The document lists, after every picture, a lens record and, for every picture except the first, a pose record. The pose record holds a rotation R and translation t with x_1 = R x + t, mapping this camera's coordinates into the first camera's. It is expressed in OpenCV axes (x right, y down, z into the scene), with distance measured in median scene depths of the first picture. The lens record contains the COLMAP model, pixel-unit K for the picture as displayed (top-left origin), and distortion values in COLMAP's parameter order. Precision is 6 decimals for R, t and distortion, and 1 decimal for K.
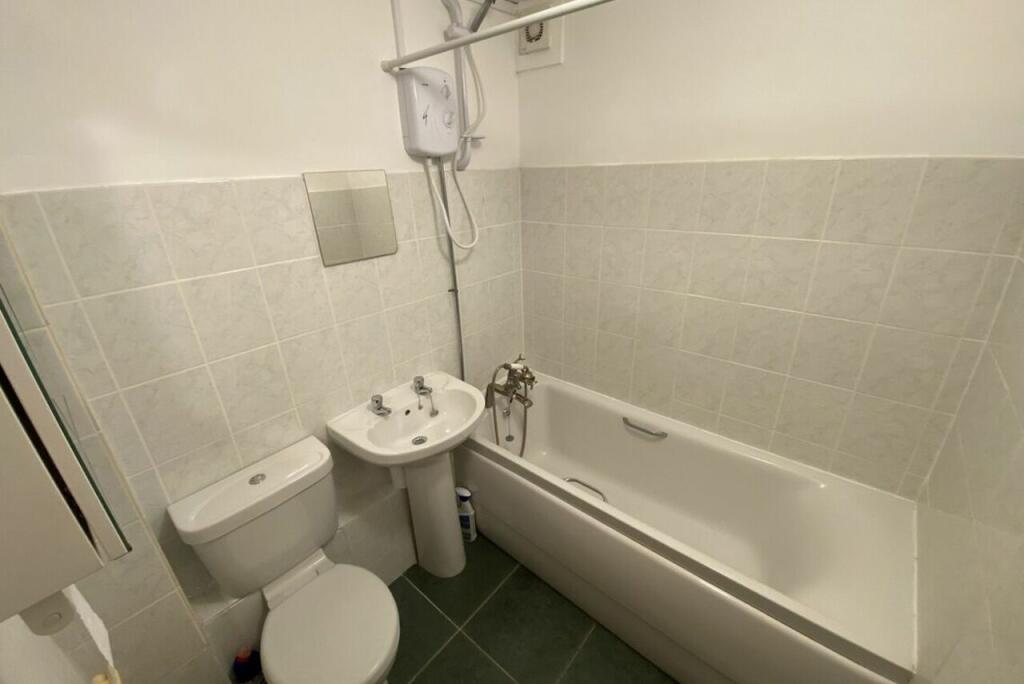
lens RADIAL K [[416.5, 0, 512.0], [0, 416.5, 342.0], [0, 0, 1]] dist [0.051220, -0.031444]
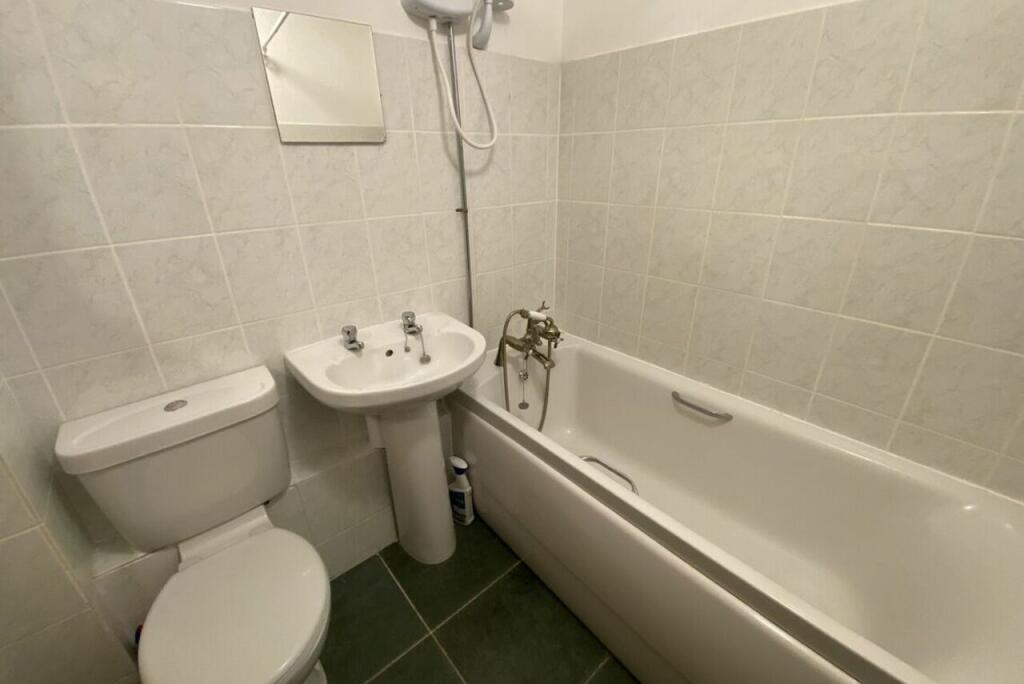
lens RADIAL K [[416.5, 0, 512.0], [0, 416.5, 342.0], [0, 0, 1]] dist [0.051220, -0.031444]
pose [[0.988638, 0.074761, -0.130406, 0.079187], [-0.073112, 0.997172, 0.017395, 0.111628], [0.131338, -0.007663, 0.991308, 0.231511]]
